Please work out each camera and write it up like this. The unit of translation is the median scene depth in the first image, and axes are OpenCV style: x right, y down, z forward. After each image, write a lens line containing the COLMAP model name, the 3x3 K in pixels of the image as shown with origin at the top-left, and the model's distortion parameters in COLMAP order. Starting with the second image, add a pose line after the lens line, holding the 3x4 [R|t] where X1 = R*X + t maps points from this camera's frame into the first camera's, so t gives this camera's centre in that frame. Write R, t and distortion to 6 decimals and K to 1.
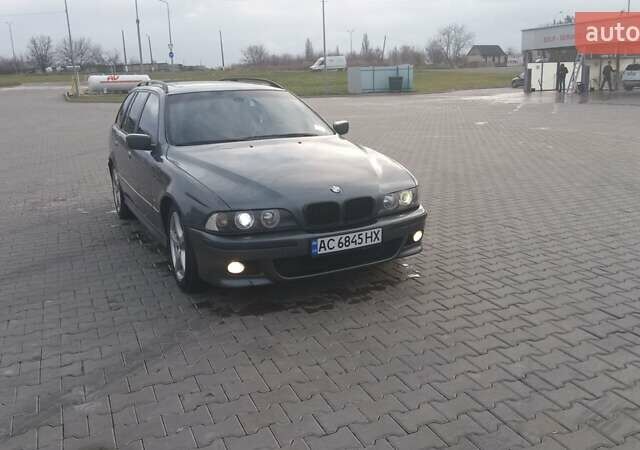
lens RADIAL K [[586.7, 0, 320.0], [0, 586.7, 225.0], [0, 0, 1]] dist [0.065300, -0.135188]
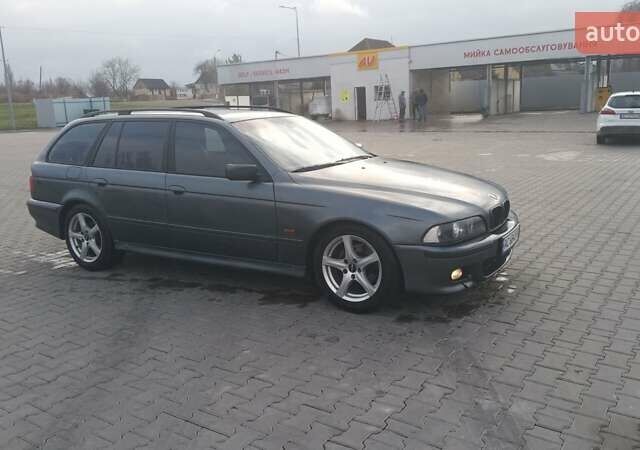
lens RADIAL K [[586.7, 0, 320.0], [0, 586.7, 225.0], [0, 0, 1]] dist [0.065300, -0.135188]
pose [[0.849377, -0.110496, 0.516090, -0.766527], [0.137781, 0.990353, -0.014722, -0.029526], [-0.509485, 0.083612, 0.856408, 0.163867]]
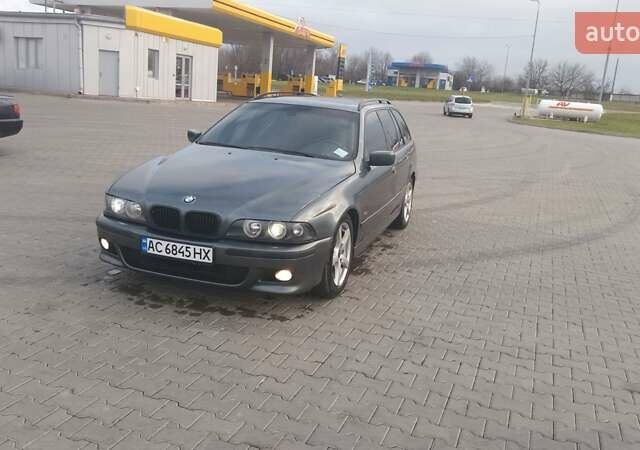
lens RADIAL K [[584.1, 0, 320.0], [0, 584.1, 225.0], [0, 0, 1]] dist [0.067978, -0.133129]
pose [[0.699652, 0.241640, -0.672381, 0.780108], [-0.267545, 0.961210, 0.067043, -0.129646], [0.662500, 0.132985, 0.737162, 0.359134]]
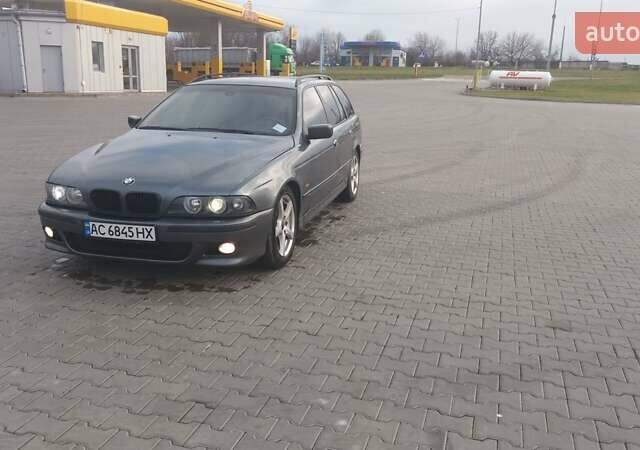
lens RADIAL K [[586.7, 0, 320.0], [0, 586.7, 225.0], [0, 0, 1]] dist [0.065300, -0.135188]
pose [[0.753904, 0.205271, -0.624093, 0.842773], [-0.201026, 0.976450, 0.078325, -0.119155], [0.625473, 0.066409, 0.777414, 0.357790]]
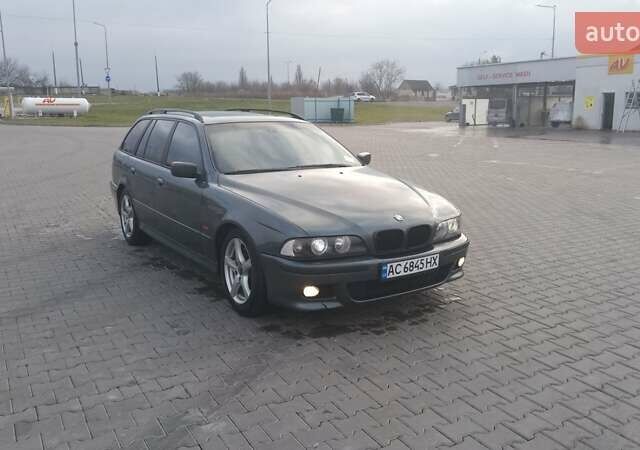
lens RADIAL K [[586.7, 0, 320.0], [0, 586.7, 225.0], [0, 0, 1]] dist [0.065300, -0.135188]
pose [[0.993232, 0.005504, 0.116017, -0.211610], [-0.000053, 0.998898, -0.046934, 0.002792], [-0.116148, 0.046610, 0.992138, -0.038269]]
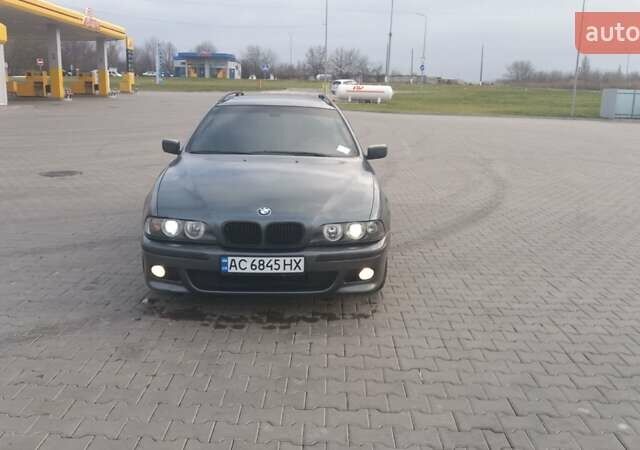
lens RADIAL K [[586.7, 0, 320.0], [0, 586.7, 225.0], [0, 0, 1]] dist [0.065300, -0.135188]
pose [[0.906741, 0.145151, -0.395919, 0.448928], [-0.153312, 0.988115, 0.011142, -0.055695], [0.392831, 0.050596, 0.918218, 0.114447]]
